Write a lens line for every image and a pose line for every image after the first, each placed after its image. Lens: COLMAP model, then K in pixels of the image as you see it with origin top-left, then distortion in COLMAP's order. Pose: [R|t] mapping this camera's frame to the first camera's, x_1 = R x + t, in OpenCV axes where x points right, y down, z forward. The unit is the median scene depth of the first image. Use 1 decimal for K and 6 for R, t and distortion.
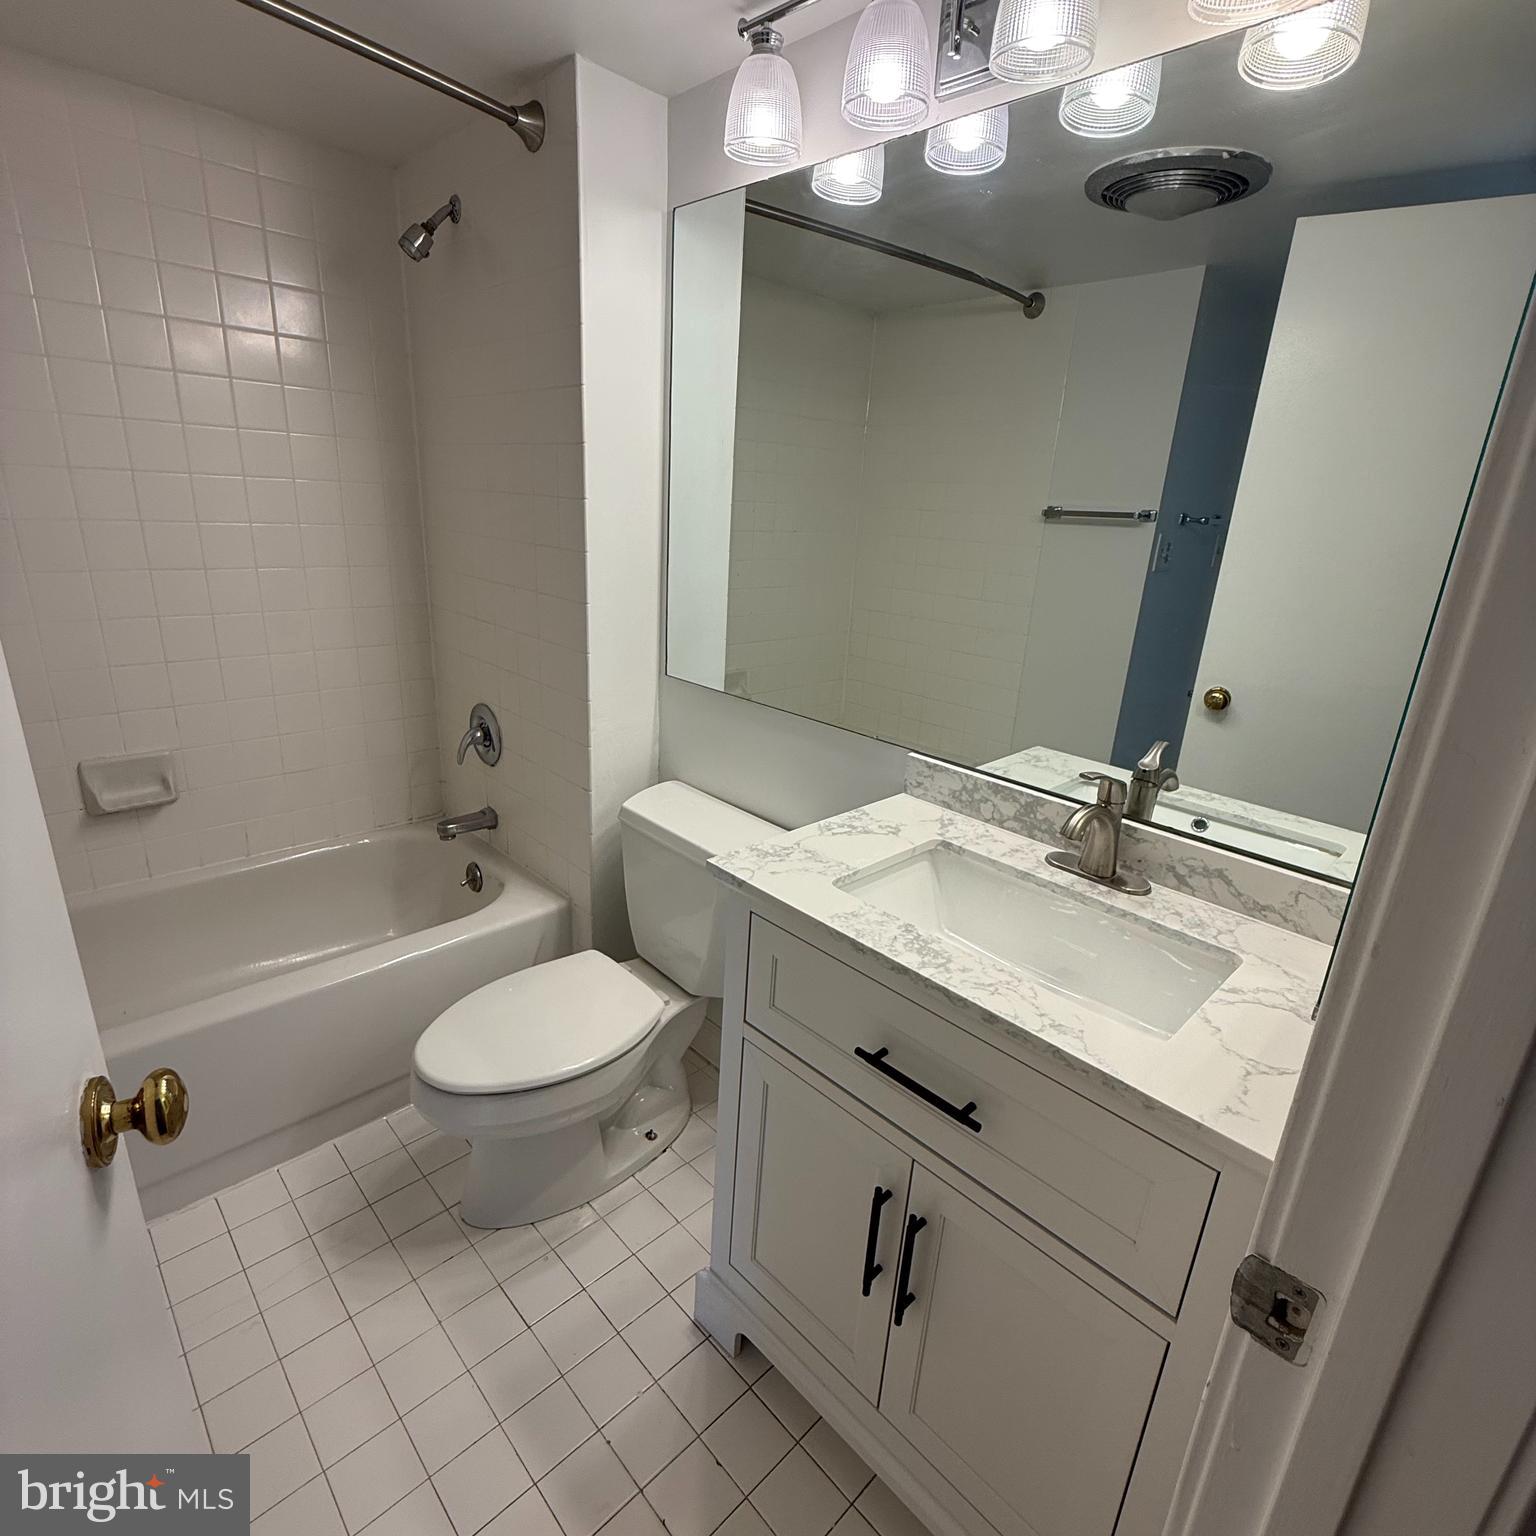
lens RADIAL K [[820.8, 0, 749.1], [0, 820.8, 767.7], [0, 0, 1]] dist [0.002192, -0.001066]
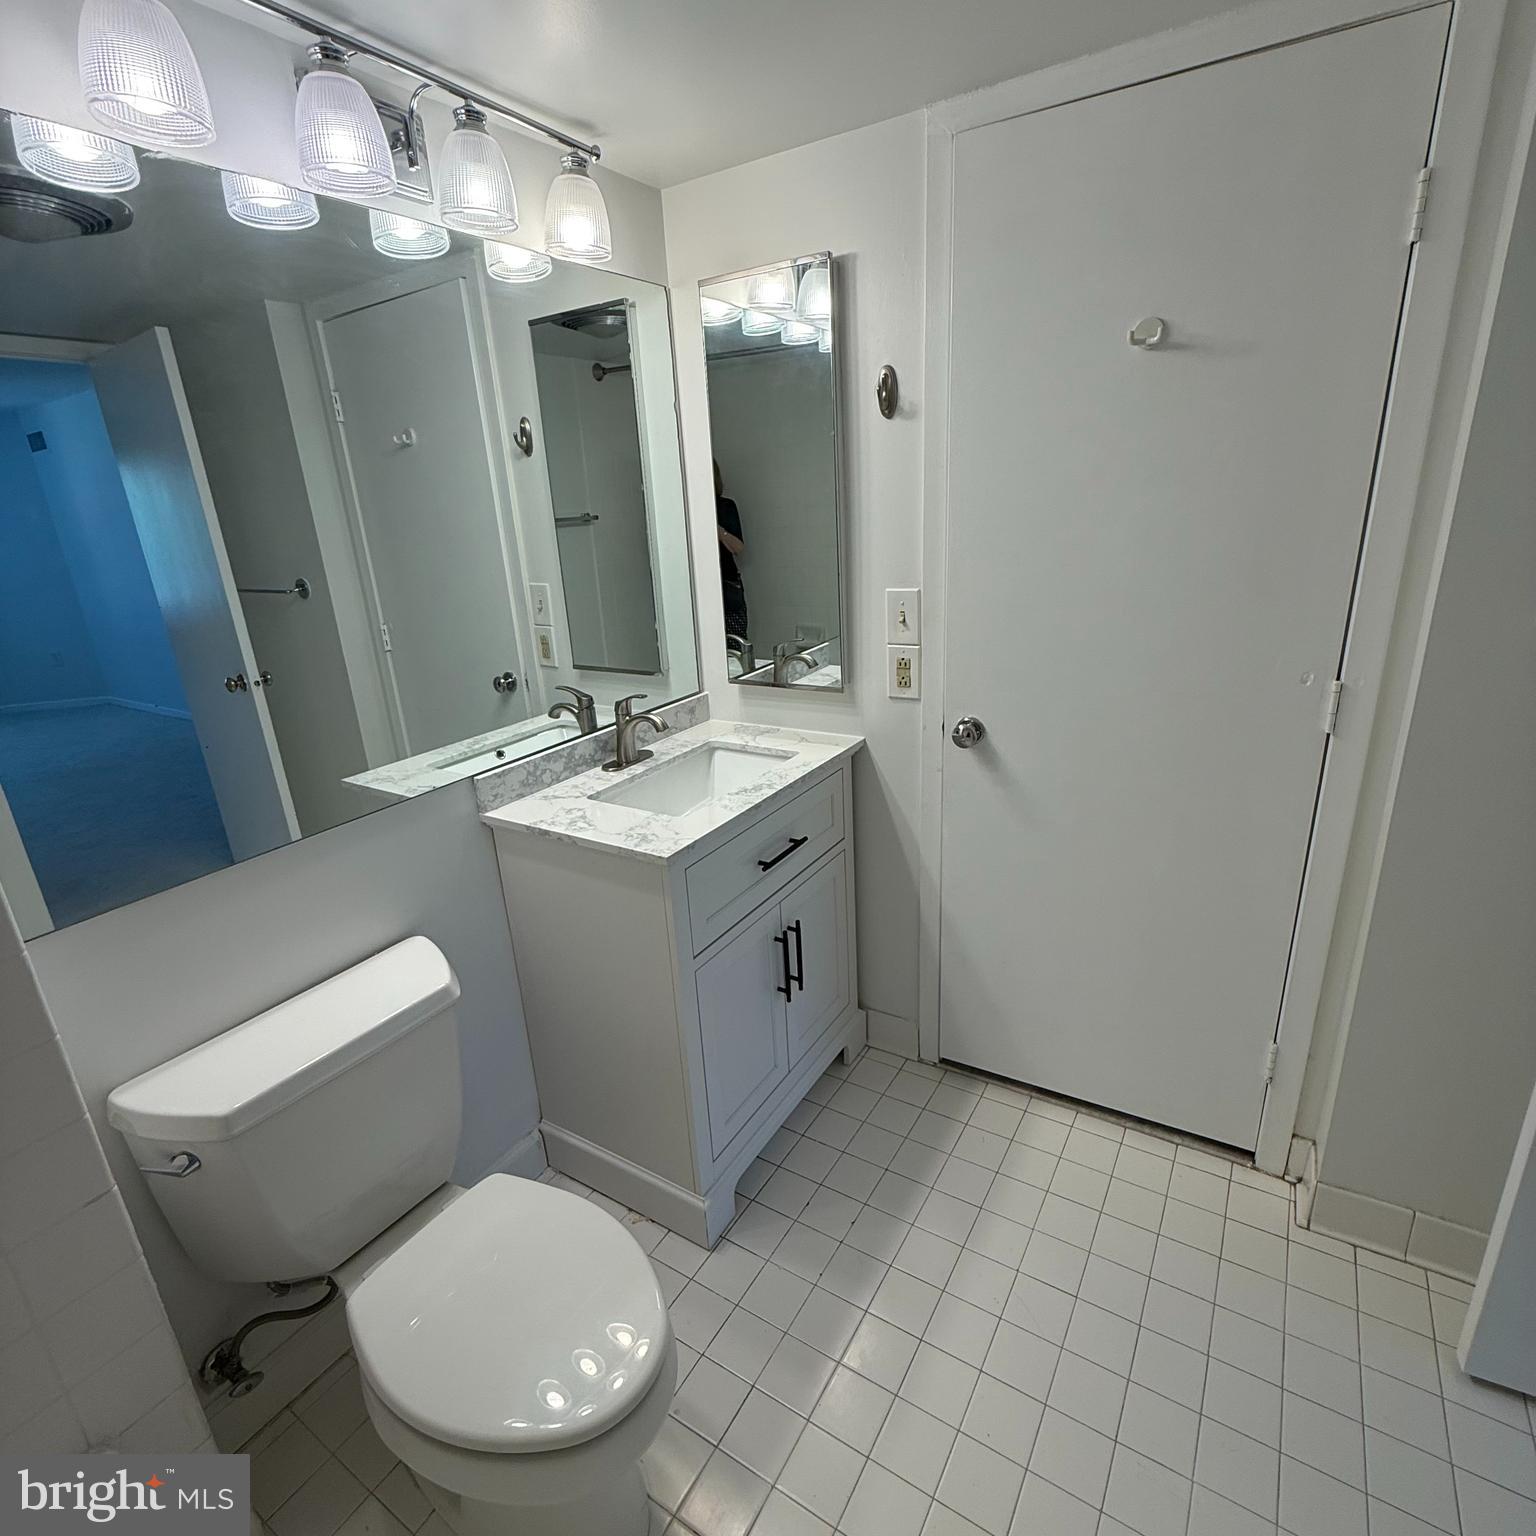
lens RADIAL K [[820.8, 0, 749.1], [0, 820.8, 767.7], [0, 0, 1]] dist [0.002192, -0.001066]
pose [[-0.241935, -0.338409, 0.909366, -0.967868], [0.352680, 0.842436, 0.407331, -0.379803], [-0.903927, 0.419262, -0.084465, 0.820860]]
